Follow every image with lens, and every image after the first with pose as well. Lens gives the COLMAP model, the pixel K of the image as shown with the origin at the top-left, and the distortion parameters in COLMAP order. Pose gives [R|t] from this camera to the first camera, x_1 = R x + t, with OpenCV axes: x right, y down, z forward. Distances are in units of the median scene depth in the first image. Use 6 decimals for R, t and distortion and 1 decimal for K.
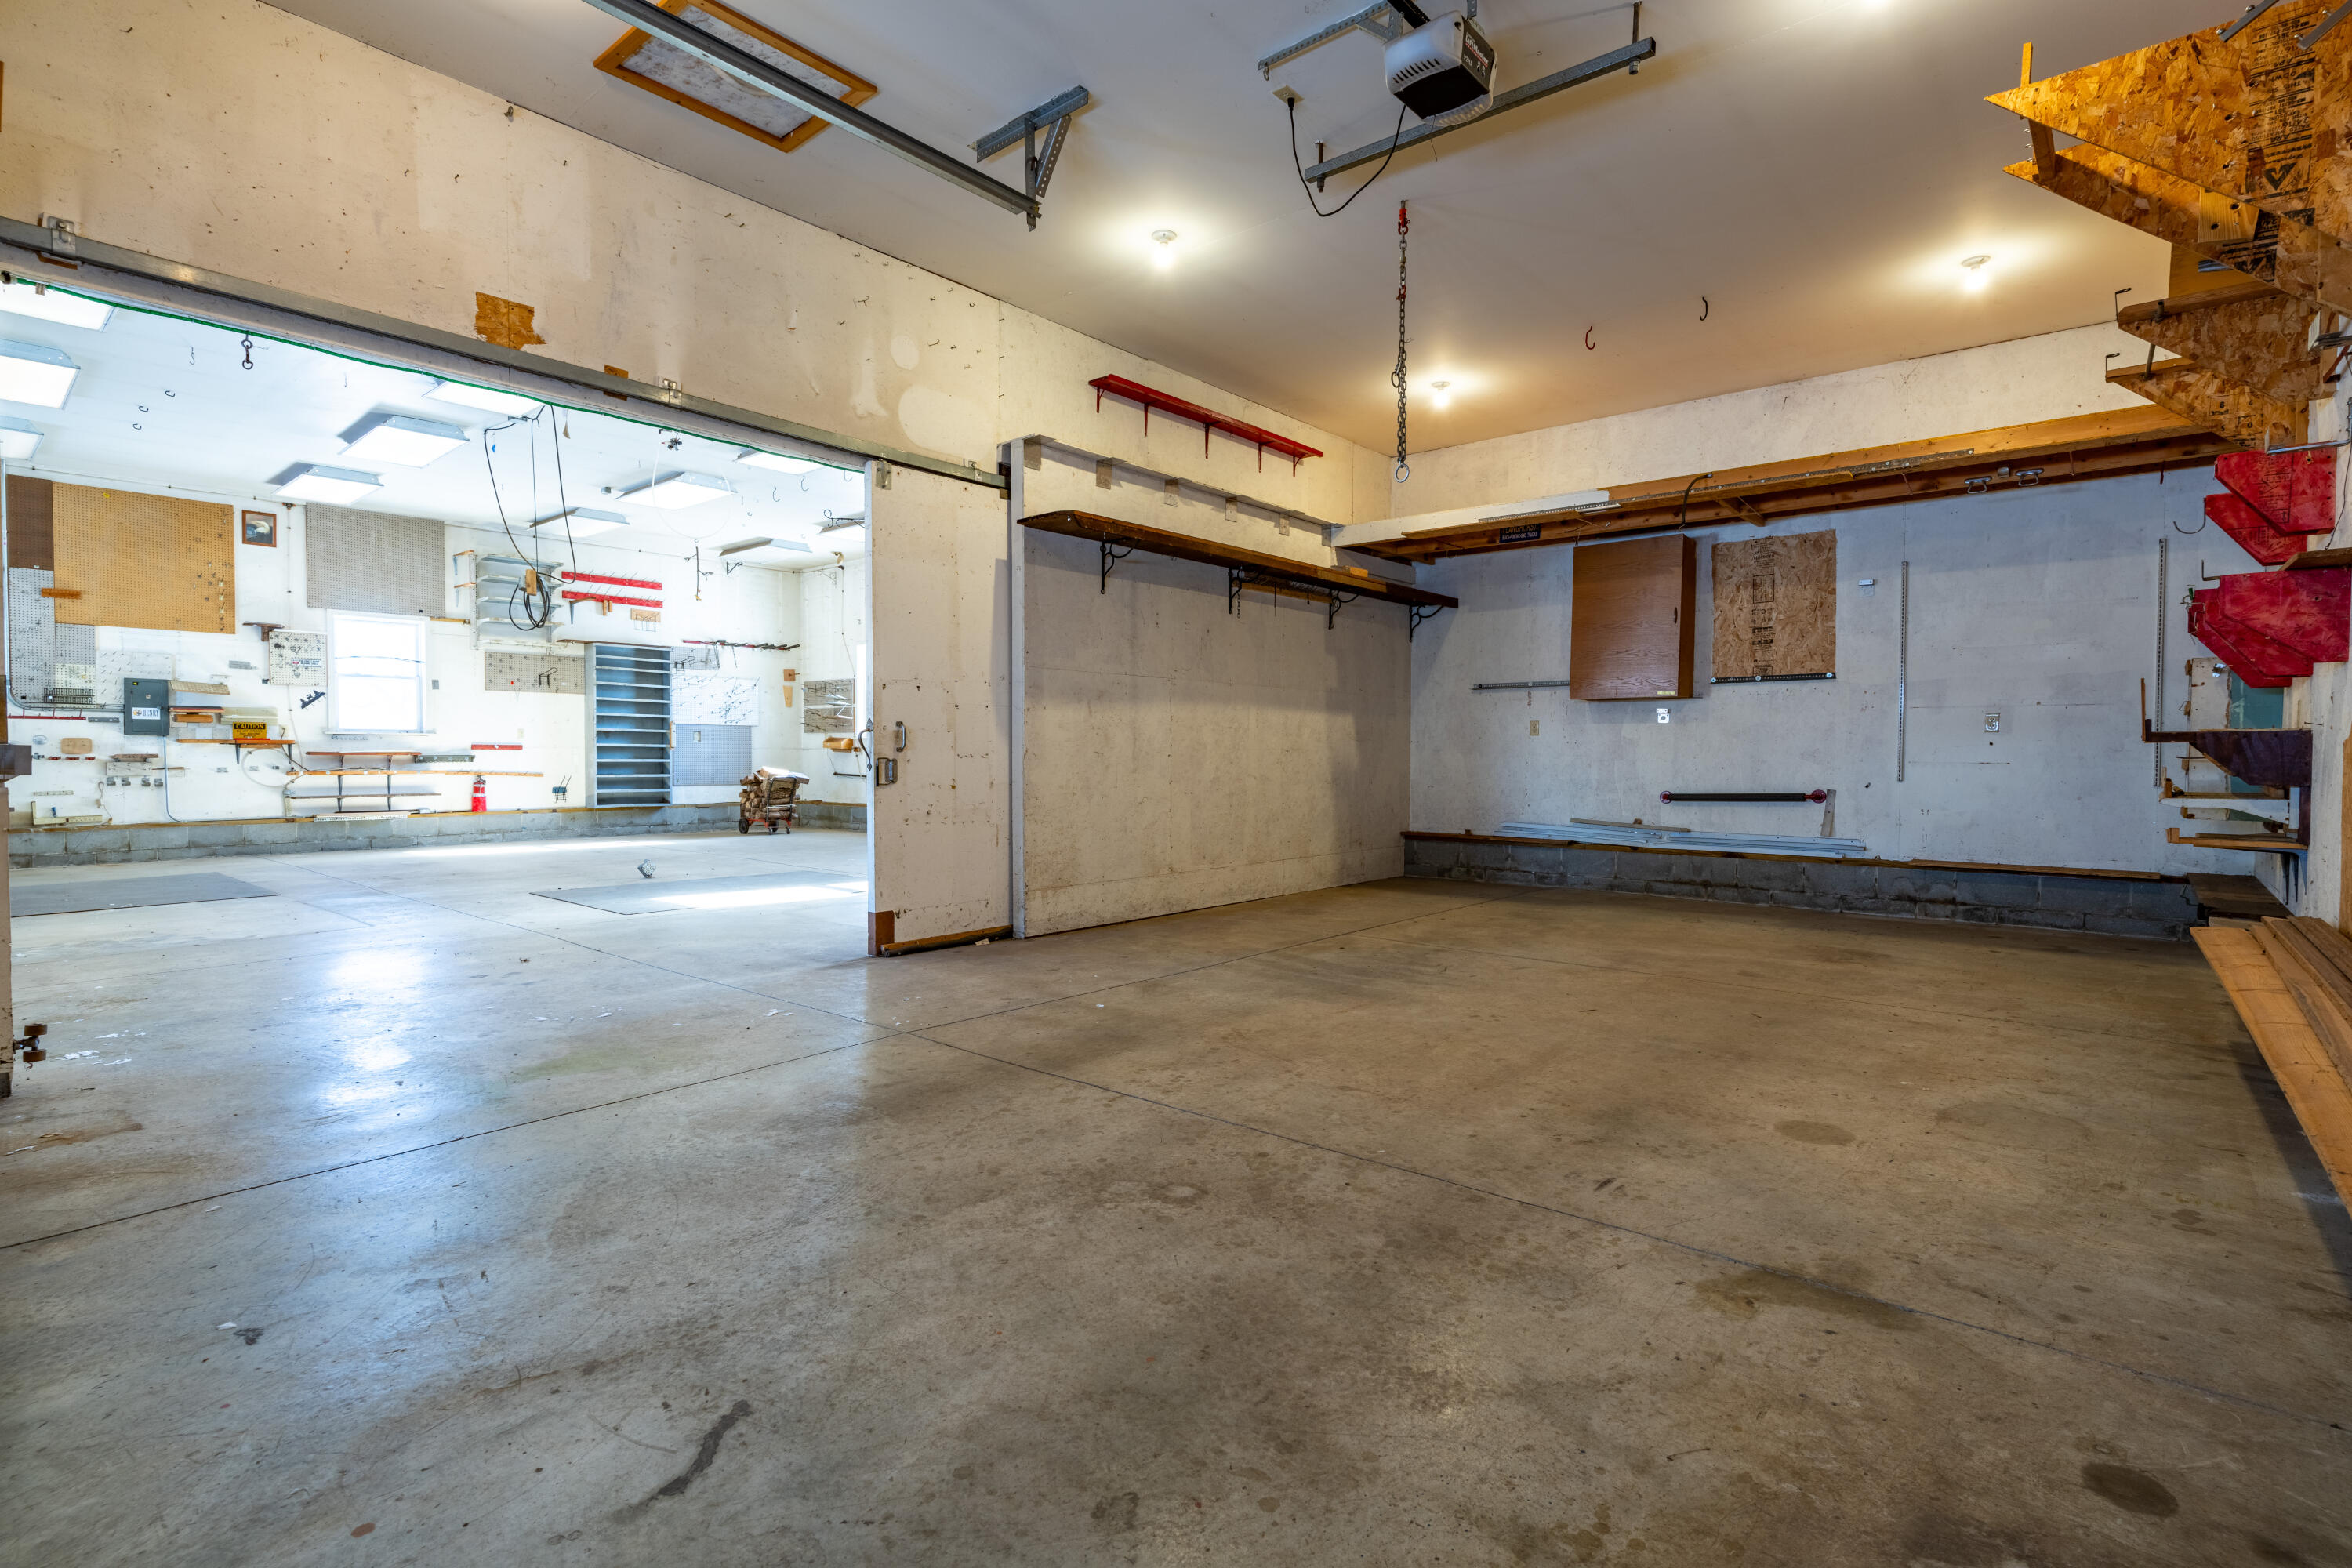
lens RADIAL K [[1114.7, 0, 1179.1], [0, 1114.7, 791.3], [0, 0, 1]] dist [0.002246, -0.001010]
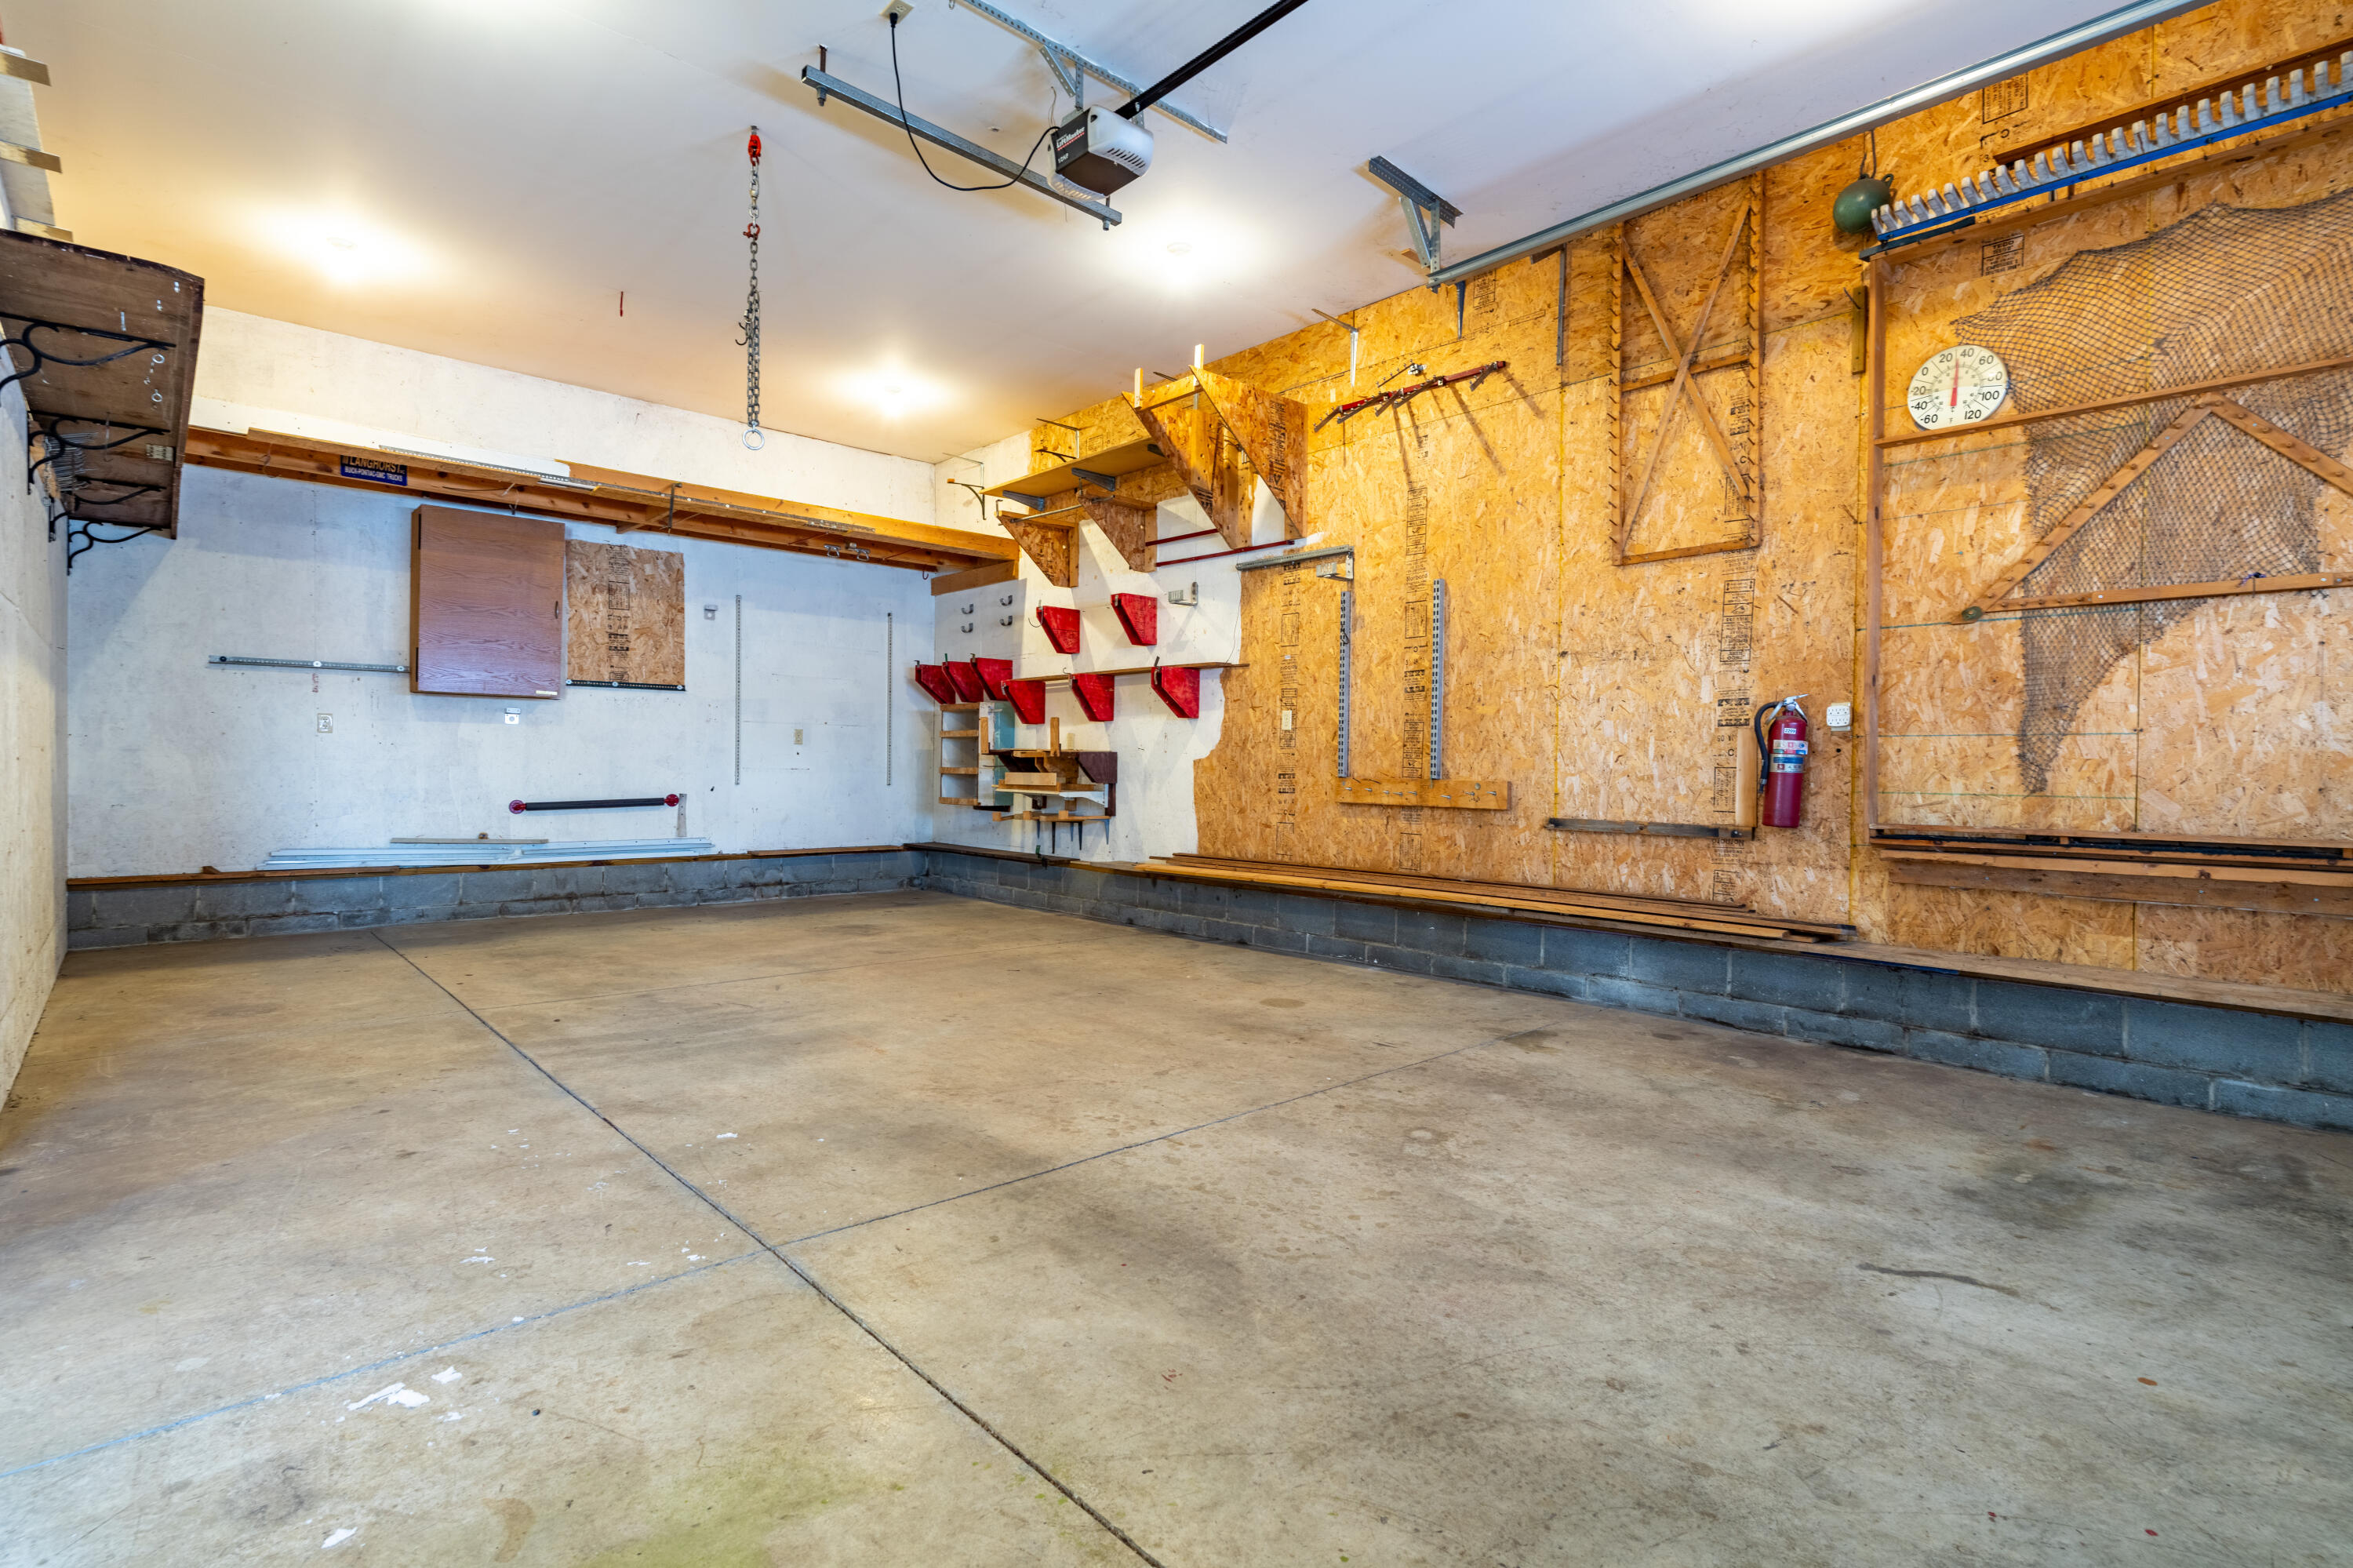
lens RADIAL K [[1115.3, 0, 1179.6], [0, 1115.3, 791.3], [0, 0, 1]] dist [0.002246, -0.001010]
pose [[0.122940, -0.022752, 0.992153, -0.461686], [0.022528, 0.999544, 0.020130, -0.015758], [-0.992158, 0.019876, 0.123397, 0.418938]]
